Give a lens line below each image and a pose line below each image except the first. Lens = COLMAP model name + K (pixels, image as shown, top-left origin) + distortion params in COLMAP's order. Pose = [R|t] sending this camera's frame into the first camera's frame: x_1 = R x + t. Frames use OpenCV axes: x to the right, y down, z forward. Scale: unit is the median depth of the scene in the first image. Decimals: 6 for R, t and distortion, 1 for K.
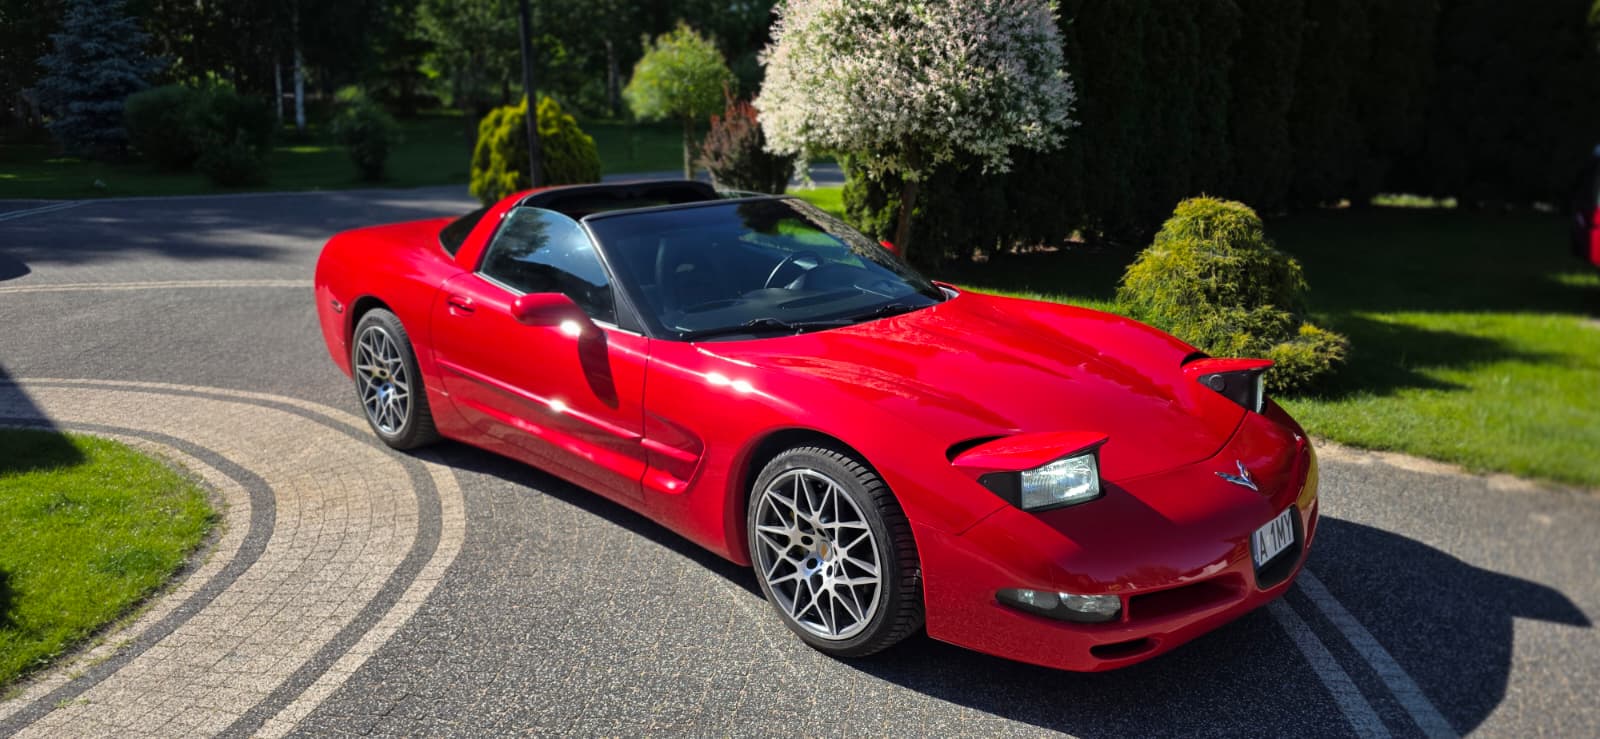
lens RADIAL K [[1080.5, 0, 800.1], [0, 1080.5, 380.5], [0, 0, 1]] dist [0.079286, -0.093746]
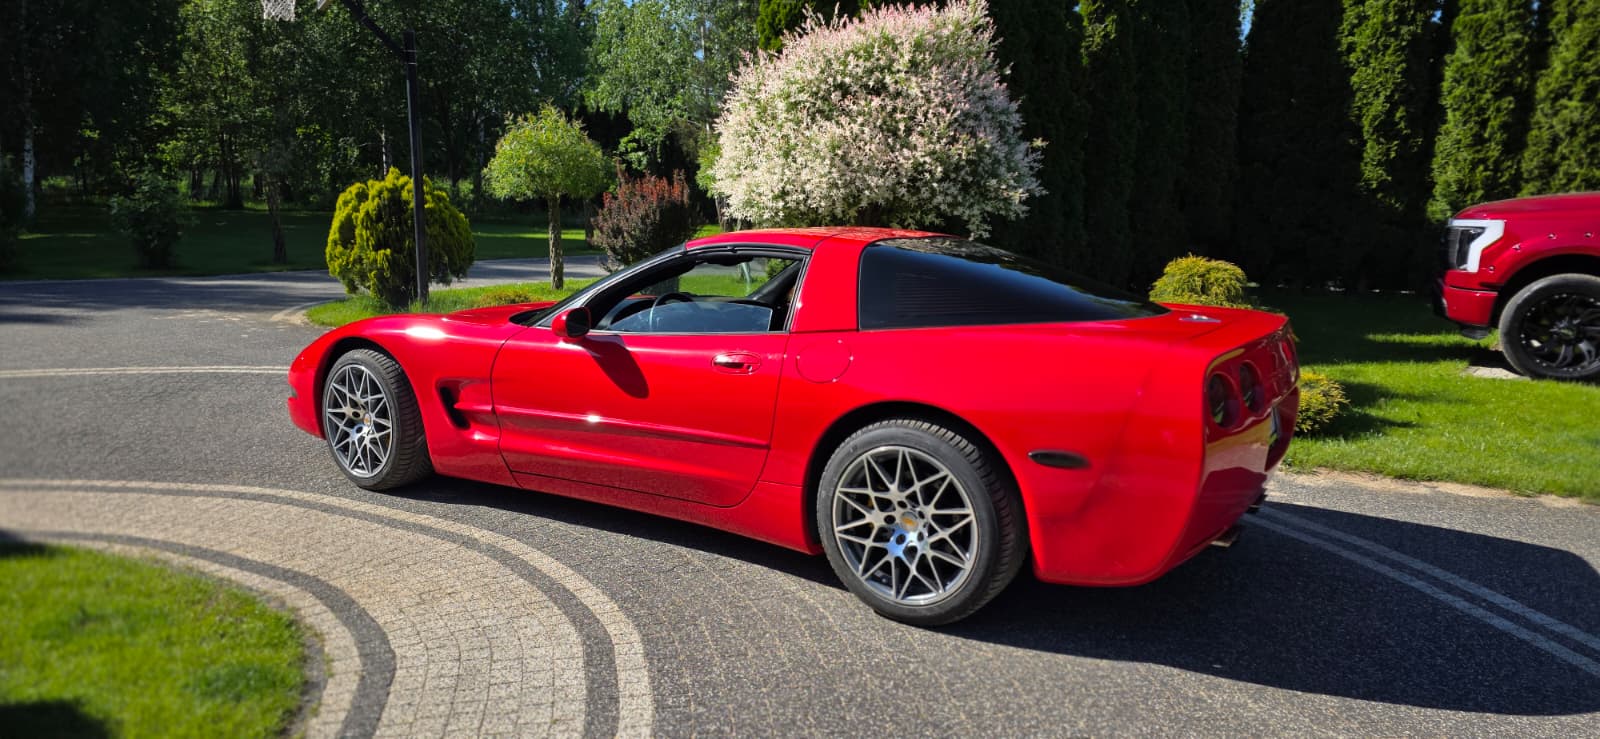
lens RADIAL K [[1070.9, 0, 800.0], [0, 1070.9, 369.5], [0, 0, 1]] dist [0.082704, -0.078982]
pose [[0.971184, -0.022540, 0.237263, -0.227552], [0.047125, 0.994024, -0.098465, 0.023208], [-0.233625, 0.106808, 0.966443, 0.081659]]
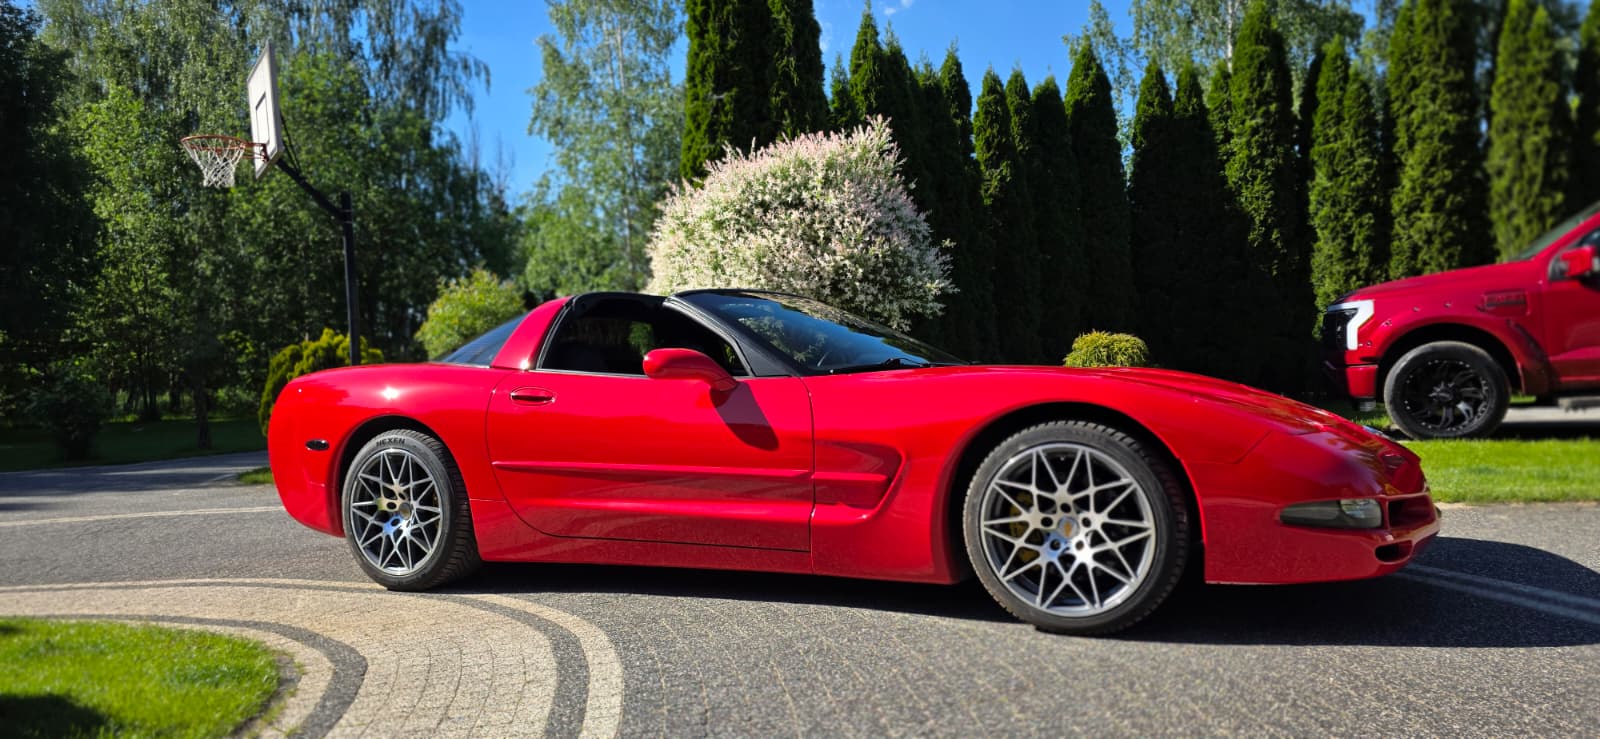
lens RADIAL K [[1077.2, 0, 804.3], [0, 1077.2, 382.5], [0, 0, 1]] dist [0.099981, -0.126591]
pose [[0.951431, -0.043965, 0.304705, -0.246056], [0.125874, 0.958794, -0.254696, 0.122125], [-0.280952, 0.280681, 0.917761, 0.052877]]
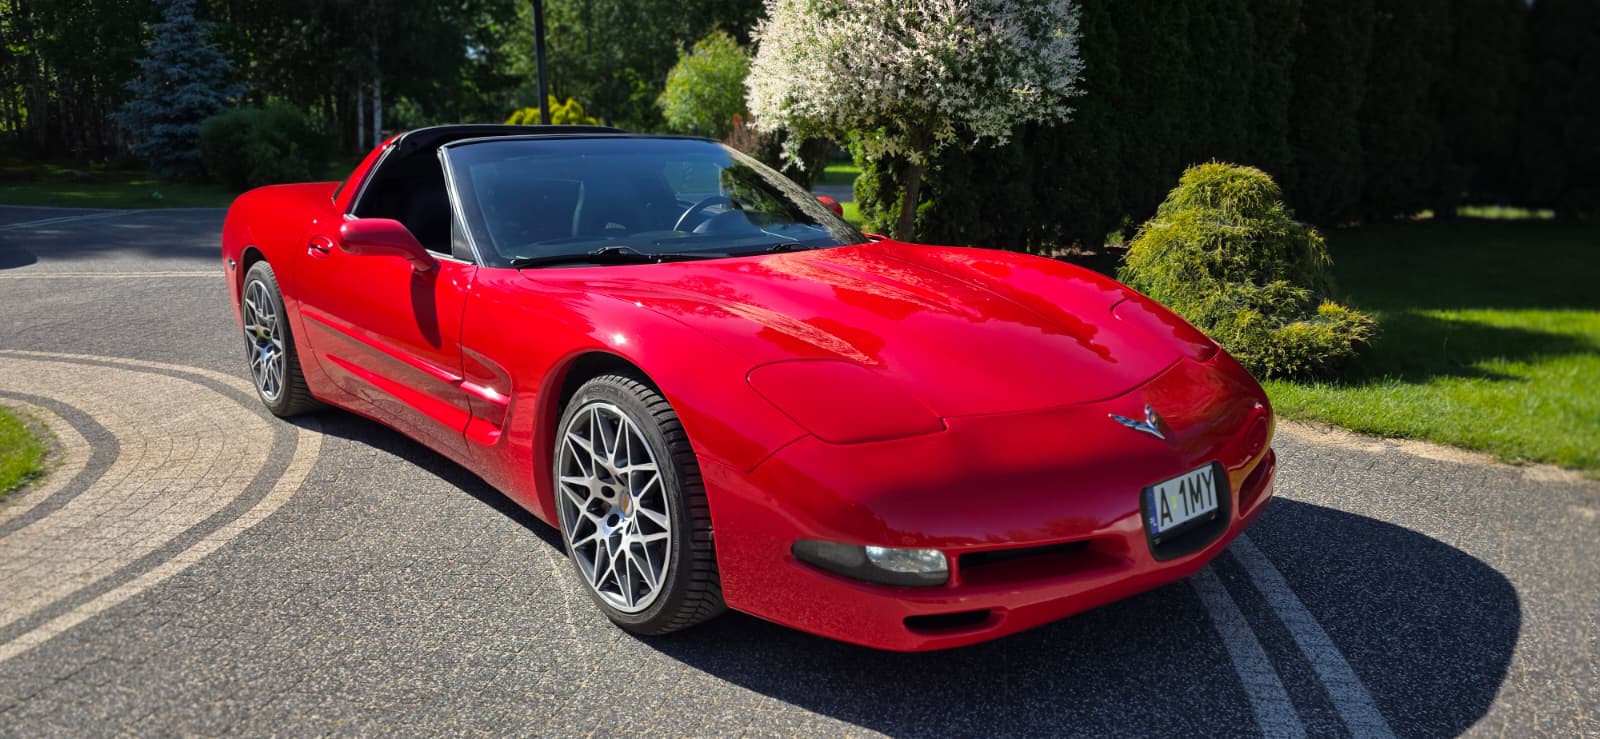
lens RADIAL K [[1078.7, 0, 810.4], [0, 1078.7, 382.3], [0, 0, 1]] dist [0.068521, -0.070216]
pose [[0.996548, 0.015864, -0.081488, 0.109248], [-0.019067, 0.999070, -0.038682, 0.045749], [0.080799, 0.040102, 0.995923, 0.094325]]
